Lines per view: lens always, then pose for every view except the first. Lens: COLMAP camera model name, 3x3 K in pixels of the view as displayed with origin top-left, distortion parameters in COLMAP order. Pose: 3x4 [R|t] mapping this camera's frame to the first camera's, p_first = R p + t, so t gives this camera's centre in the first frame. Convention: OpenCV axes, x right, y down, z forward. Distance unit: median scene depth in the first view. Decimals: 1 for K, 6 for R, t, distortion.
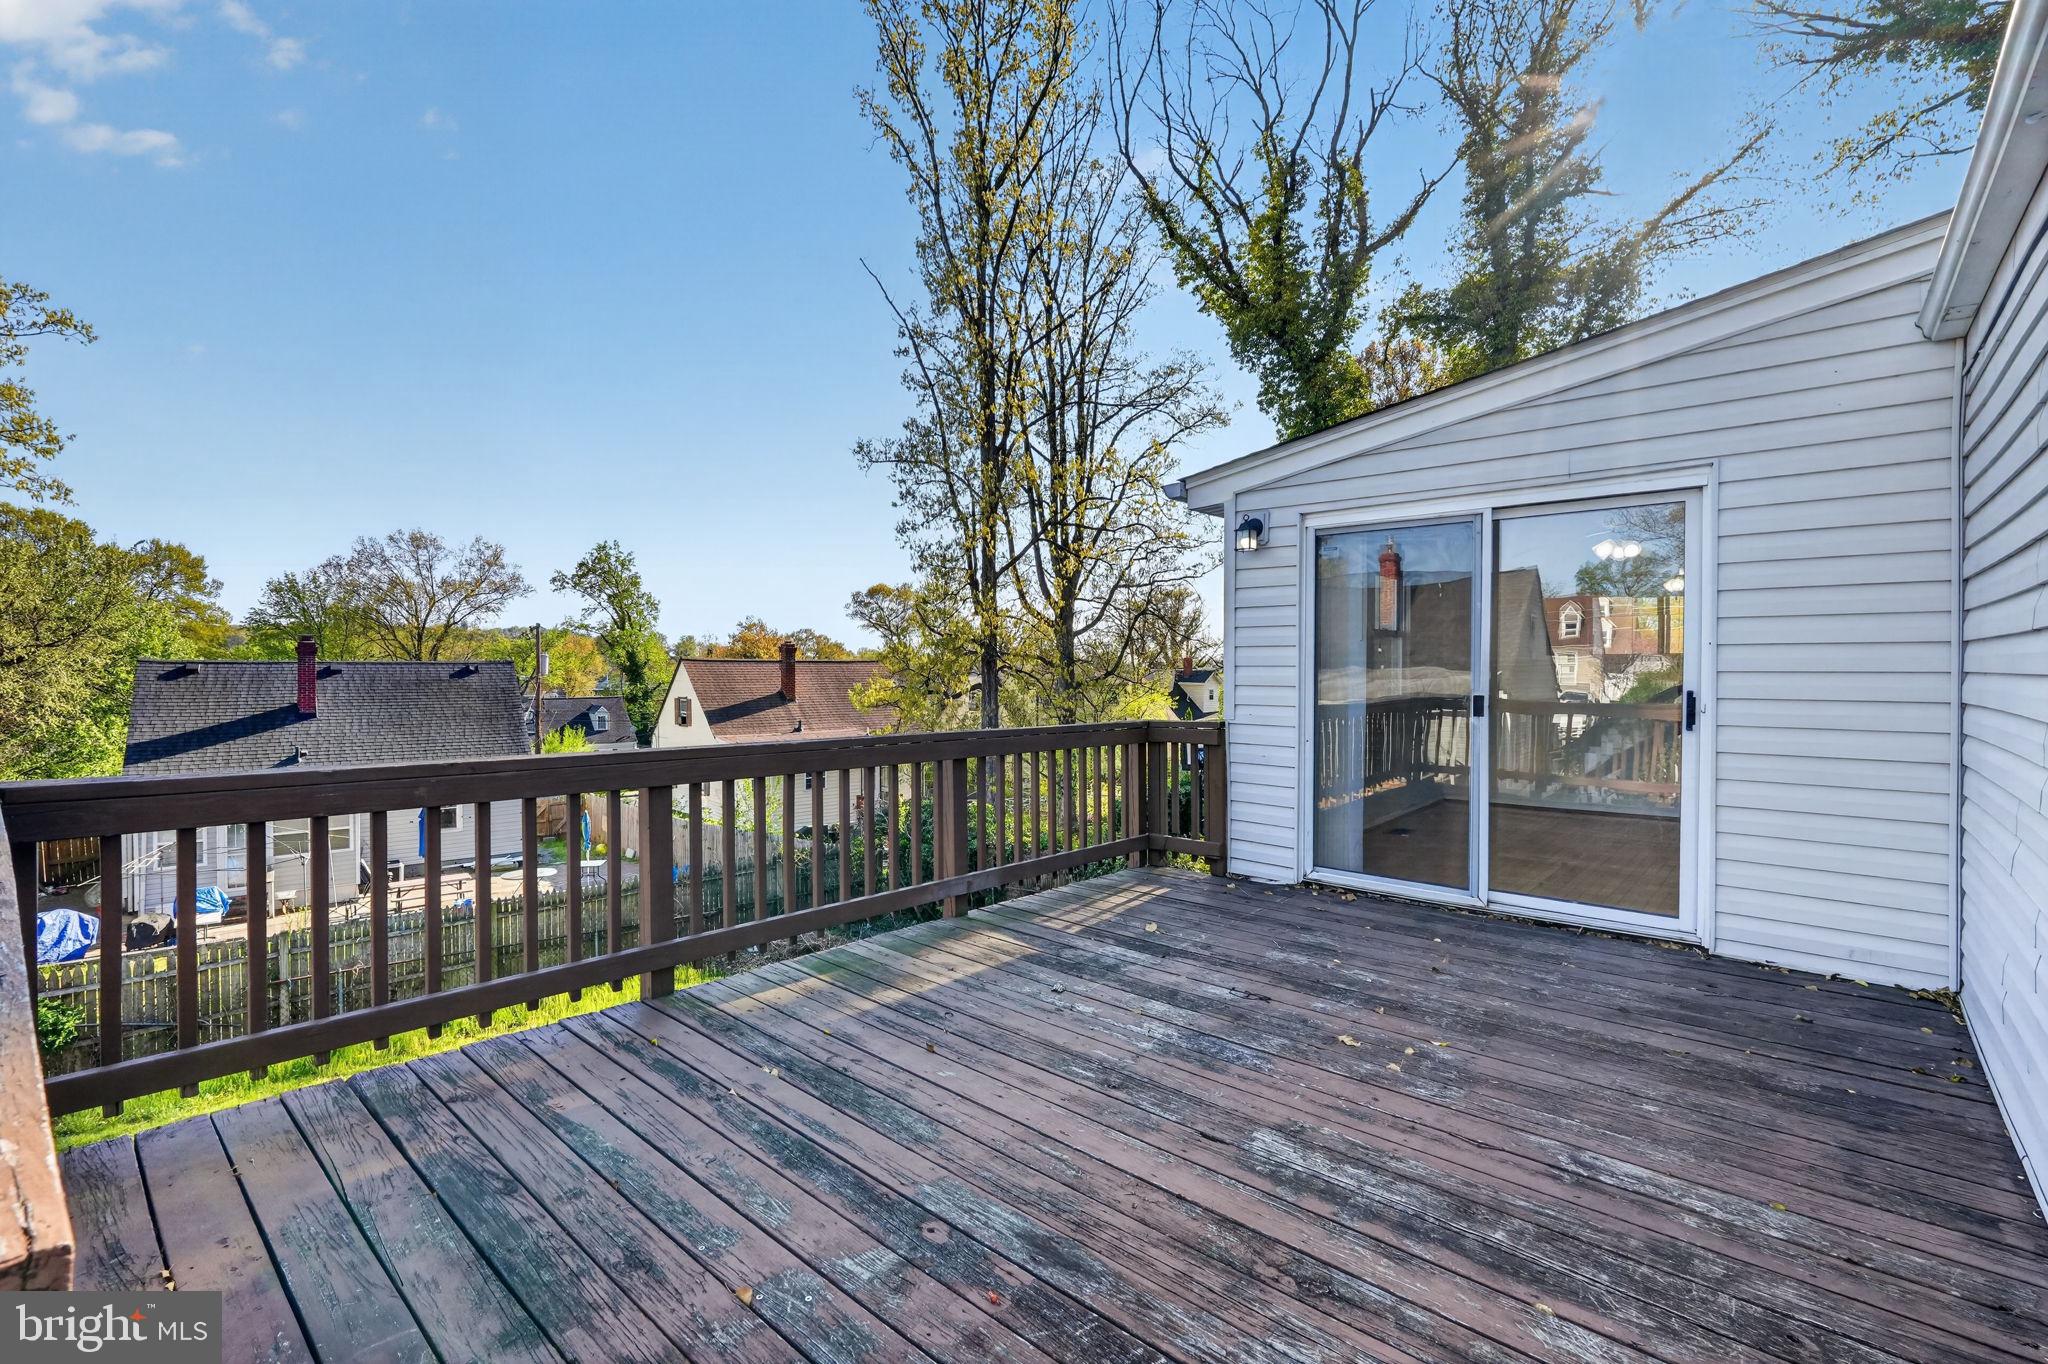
lens RADIAL K [[900.8, 0, 1024.2], [0, 900.8, 679.9], [0, 0, 1]] dist [-0.006380, 0.005299]
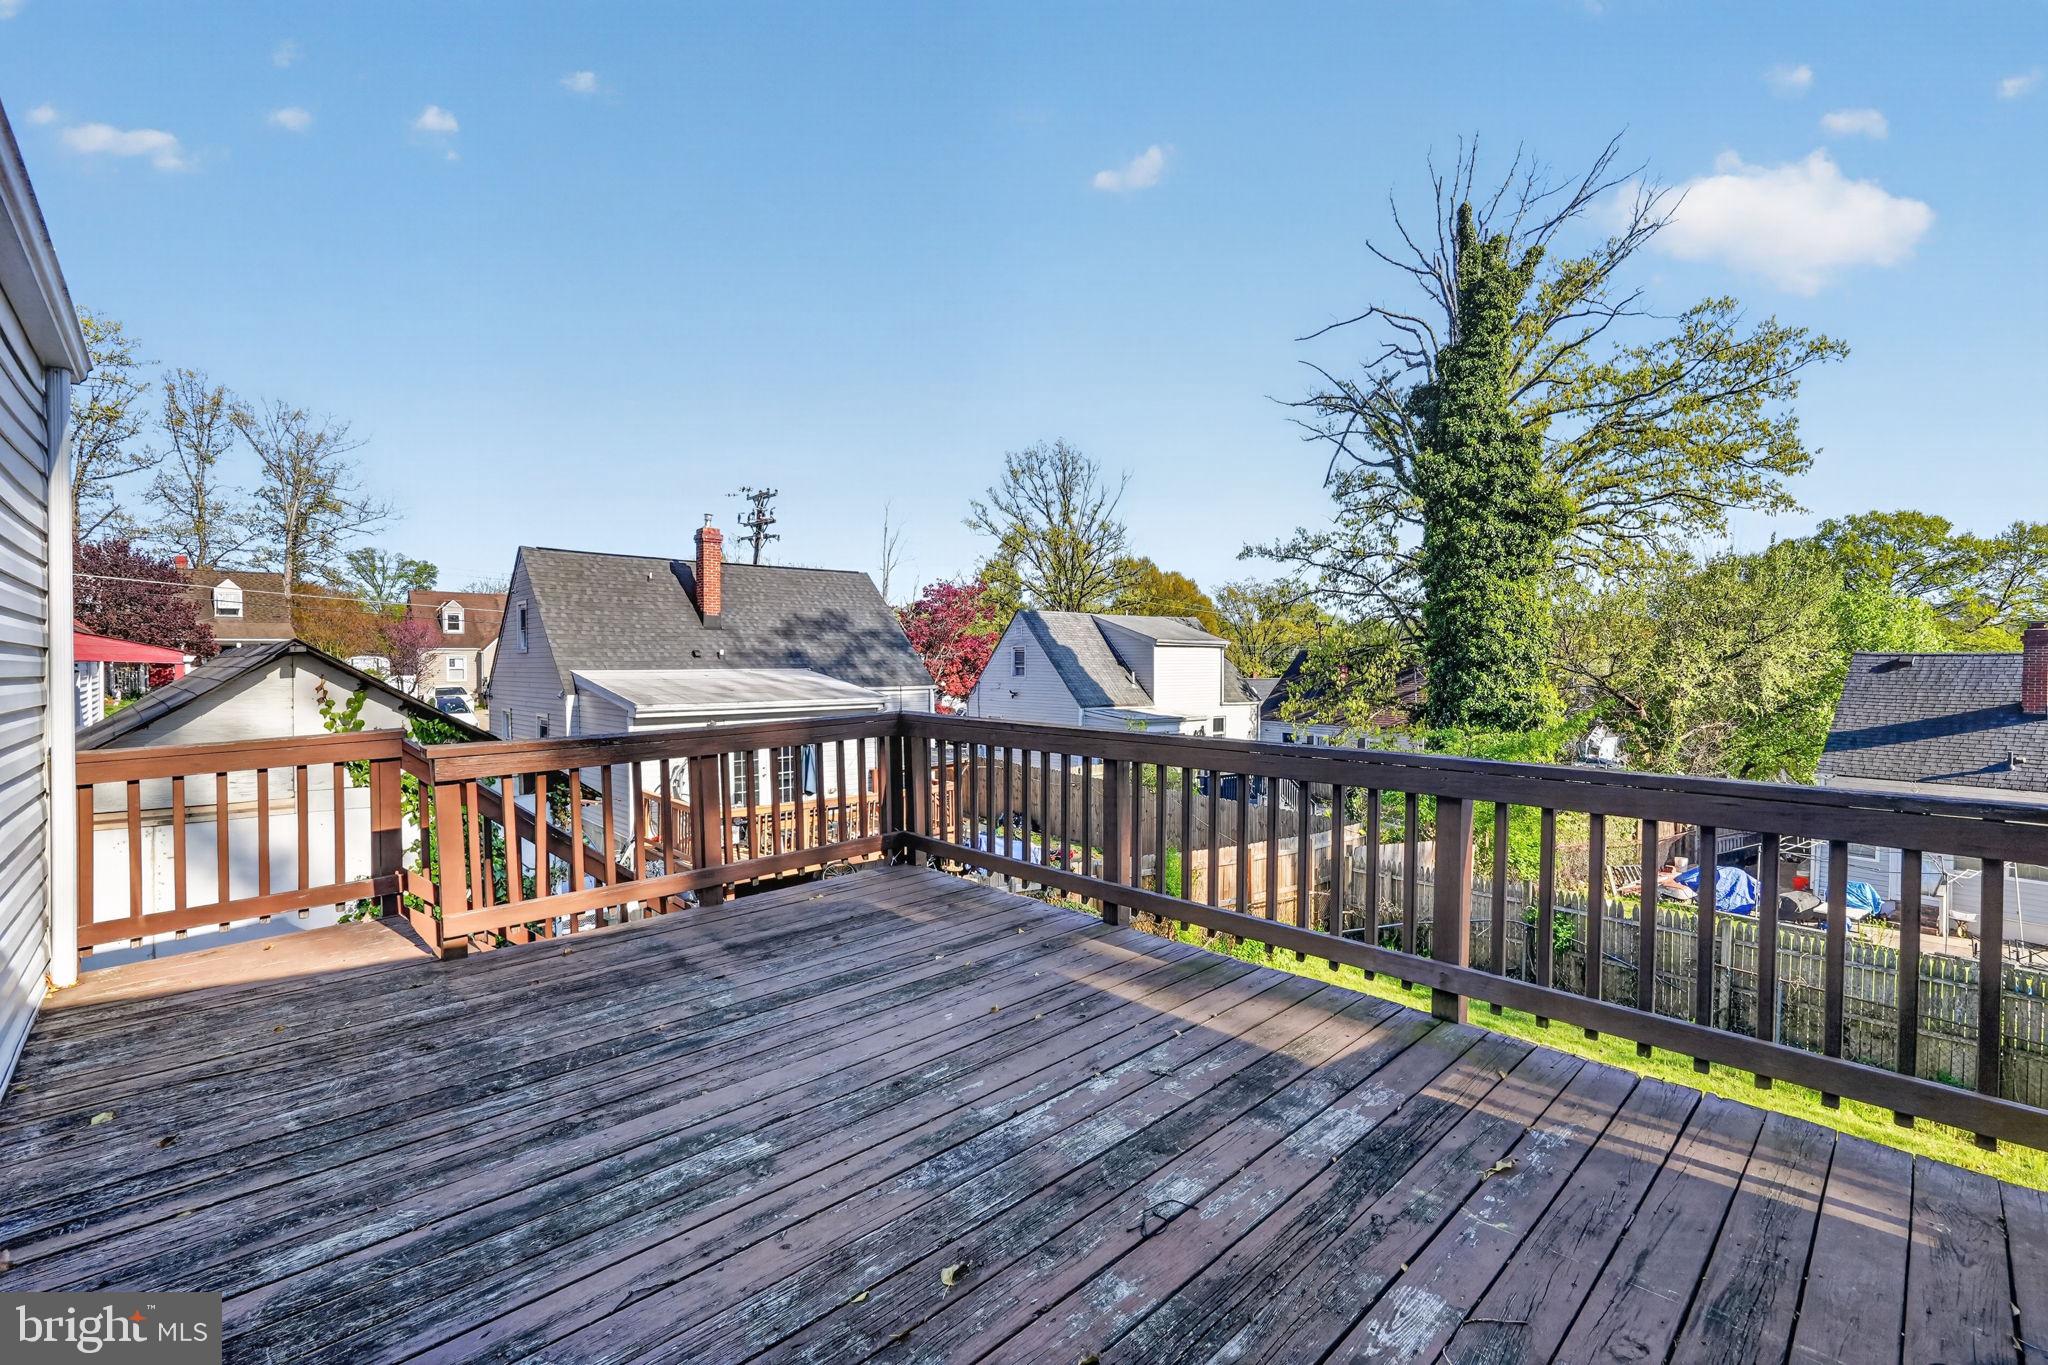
lens RADIAL K [[900.8, 0, 1030.3], [0, 900.8, 671.5], [0, 0, 1]] dist [-0.006380, 0.005299]
pose [[-0.093601, 0.006250, -0.995590, 0.776953], [-0.005885, 0.999959, 0.006831, -0.013207], [0.995592, 0.006498, -0.093561, 0.885414]]
